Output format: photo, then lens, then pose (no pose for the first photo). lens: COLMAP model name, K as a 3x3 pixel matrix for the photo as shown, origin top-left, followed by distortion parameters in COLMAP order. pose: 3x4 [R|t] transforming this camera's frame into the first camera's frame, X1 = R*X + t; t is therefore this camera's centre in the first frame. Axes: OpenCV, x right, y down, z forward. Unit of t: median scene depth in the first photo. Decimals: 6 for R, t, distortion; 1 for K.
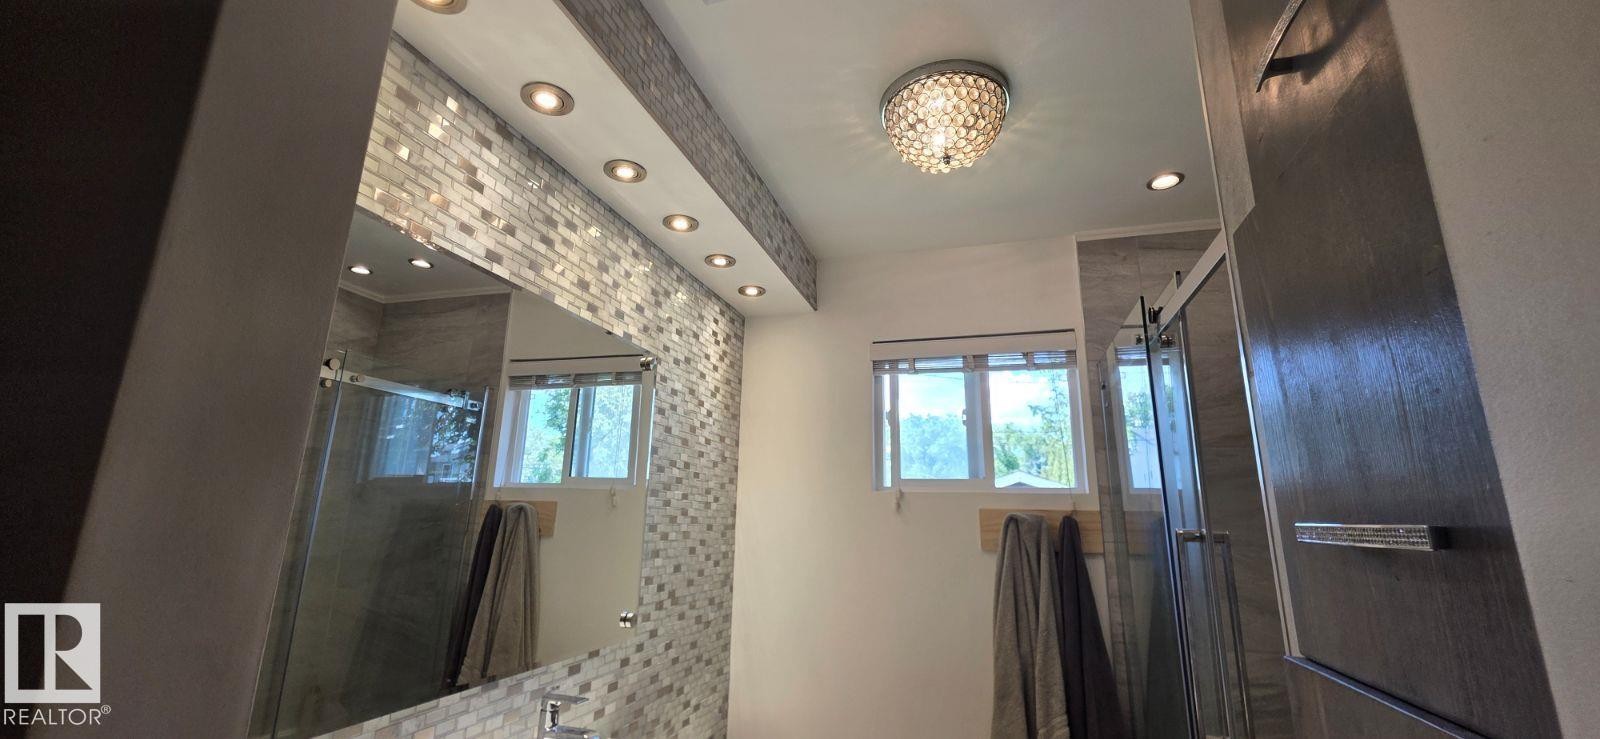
lens RADIAL K [[639.4, 0, 794.7], [0, 639.4, 363.0], [0, 0, 1]] dist [0.003131, -0.000820]
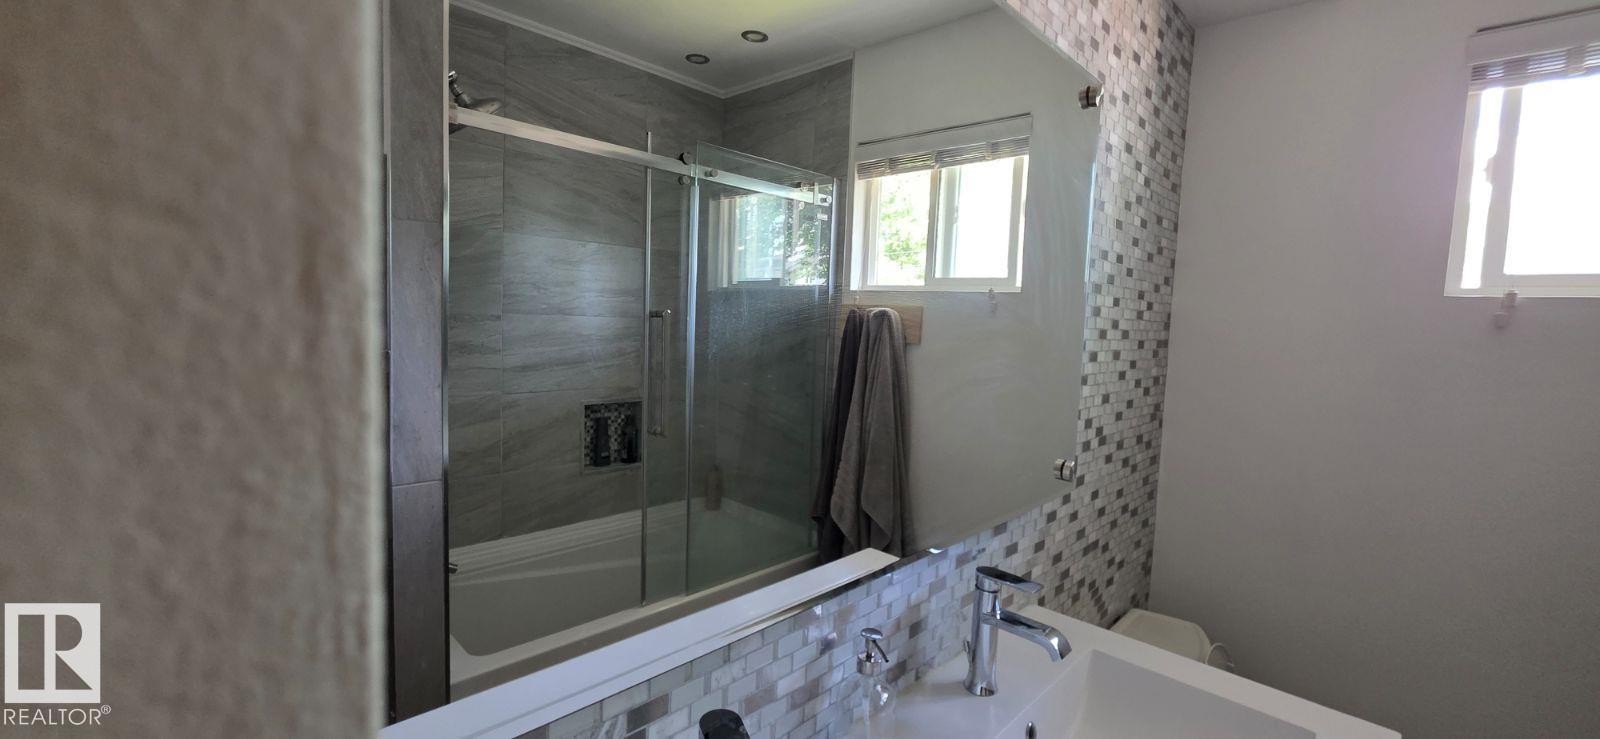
lens RADIAL K [[648.8, 0, 816.2], [0, 648.8, 361.3], [0, 0, 1]] dist [0.019253, 0.000188]
pose [[0.901282, 0.045887, -0.430797, -0.152496], [0.083072, 0.957619, 0.275800, 0.043038], [0.425195, -0.284361, 0.859272, 0.213764]]
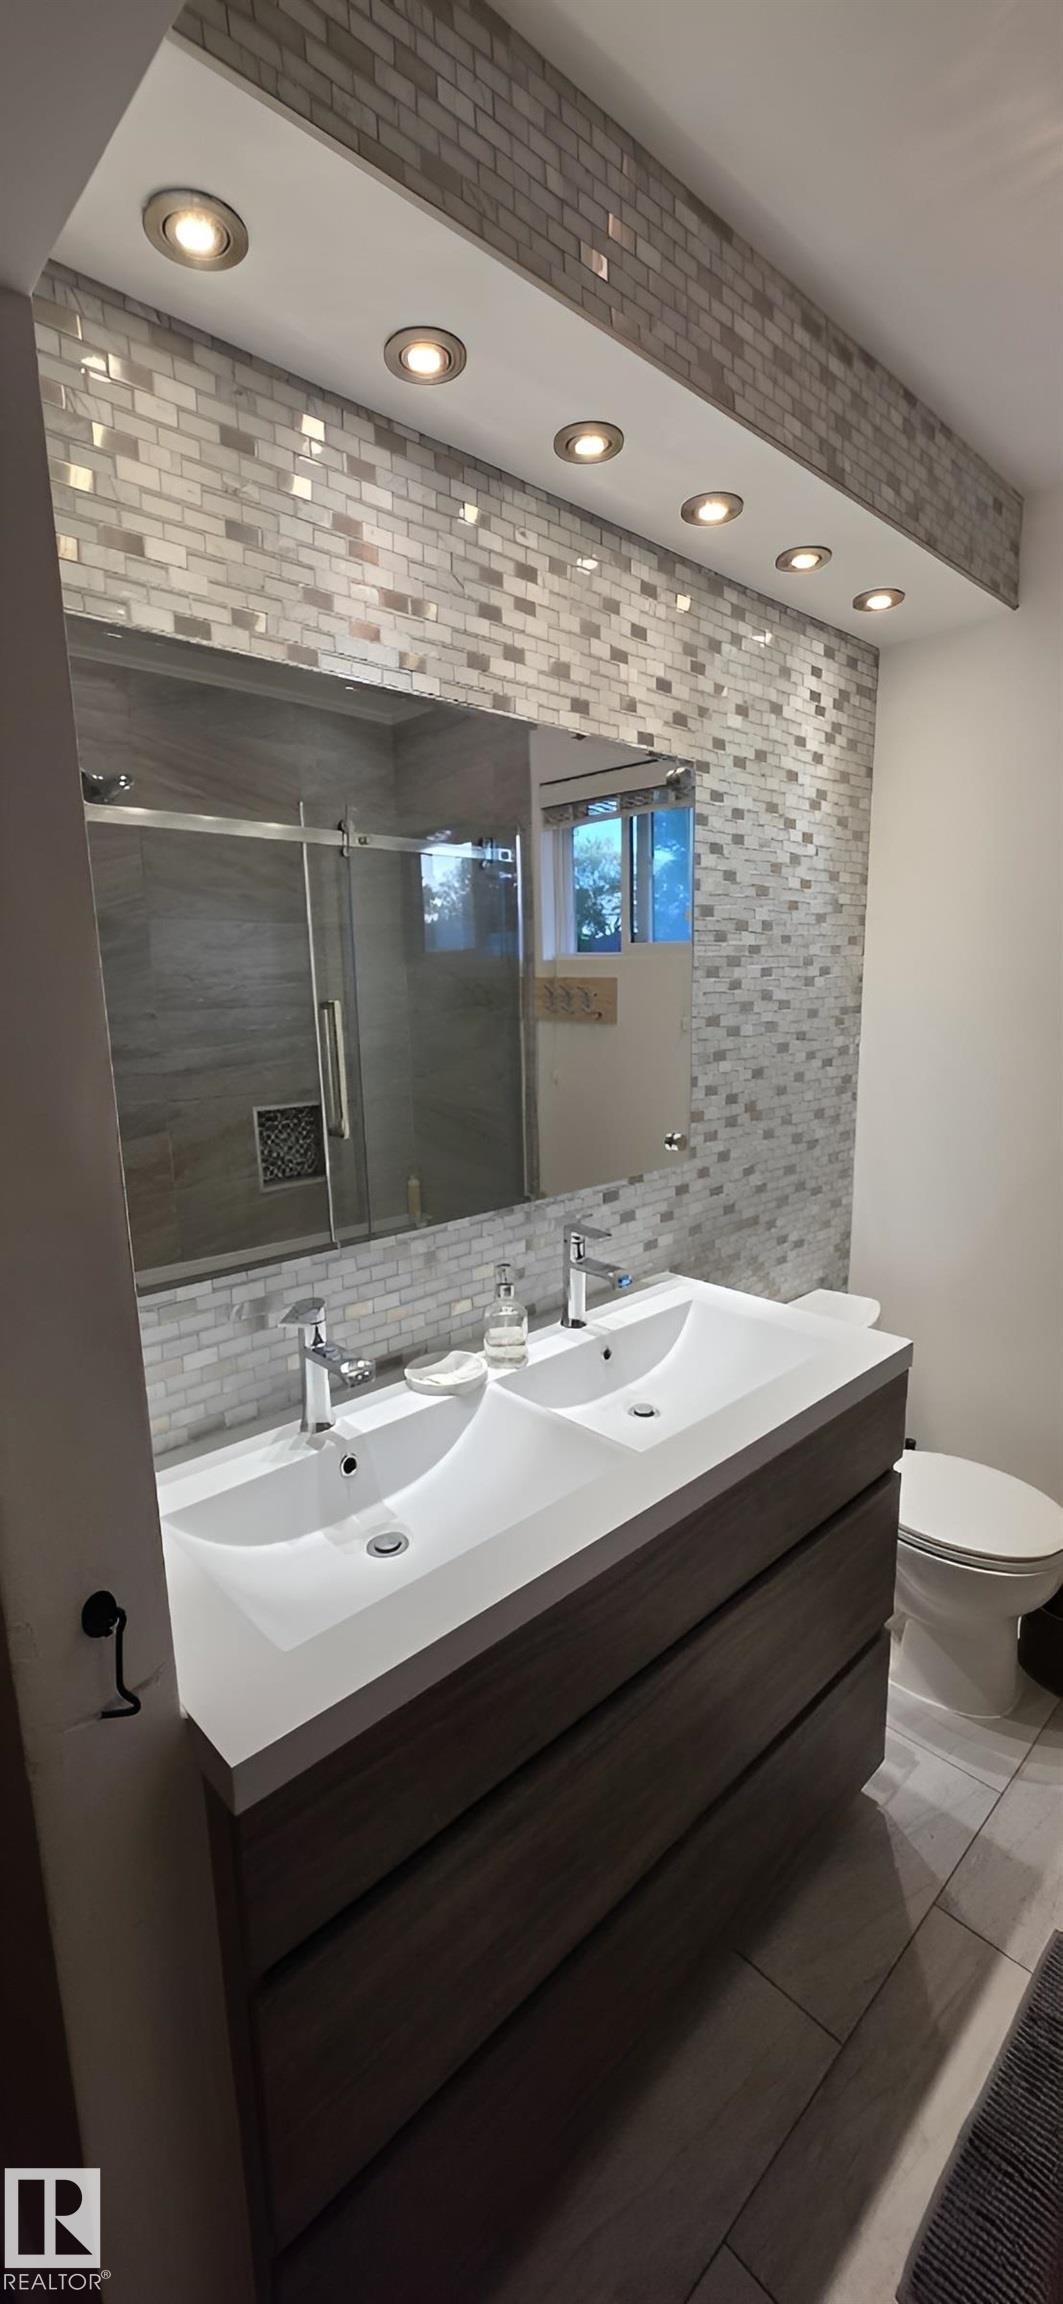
lens RADIAL K [[920.8, 0, 547.8], [0, 920.8, 1156.5], [0, 0, 1]] dist [0.003131, -0.000820]
pose [[0.873945, 0.057511, -0.482610, 0.107502], [0.151582, 0.911194, 0.383079, -0.023887], [0.461782, -0.407945, 0.787616, 0.035356]]
